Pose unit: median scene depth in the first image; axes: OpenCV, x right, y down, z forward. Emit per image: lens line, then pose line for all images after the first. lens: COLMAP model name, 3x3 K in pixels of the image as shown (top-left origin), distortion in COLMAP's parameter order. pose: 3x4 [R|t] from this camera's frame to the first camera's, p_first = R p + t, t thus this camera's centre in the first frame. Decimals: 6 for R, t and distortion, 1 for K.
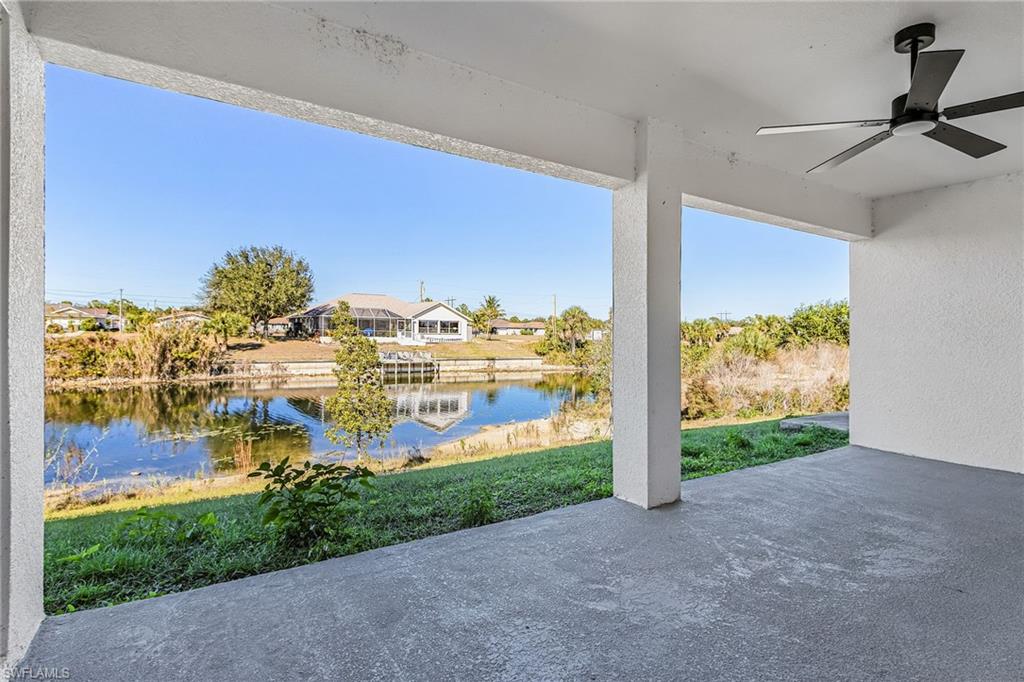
lens RADIAL K [[508.8, 0, 512.7], [0, 508.8, 334.6], [0, 0, 1]] dist [-0.002051, -0.000672]
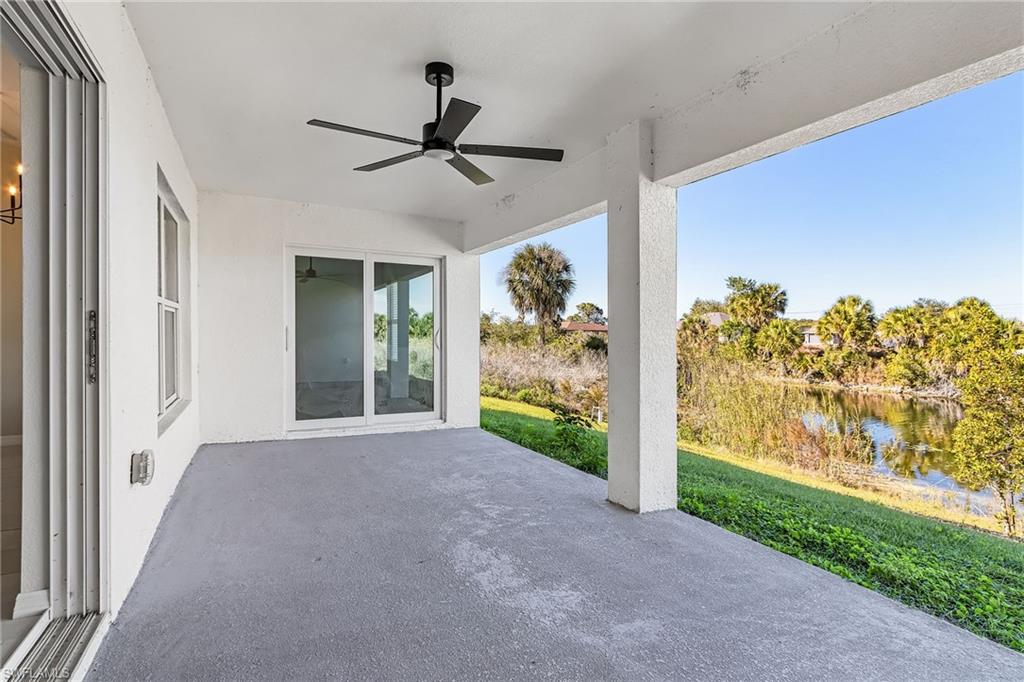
lens RADIAL K [[483.3, 0, 512.0], [0, 483.3, 341.0], [0, 0, 1]] dist [-0.002514, -0.000394]
pose [[-0.071608, -0.010663, -0.997376, 1.659602], [-0.014283, 0.999851, -0.009664, 0.017434], [0.997331, 0.013553, -0.071750, 1.085114]]
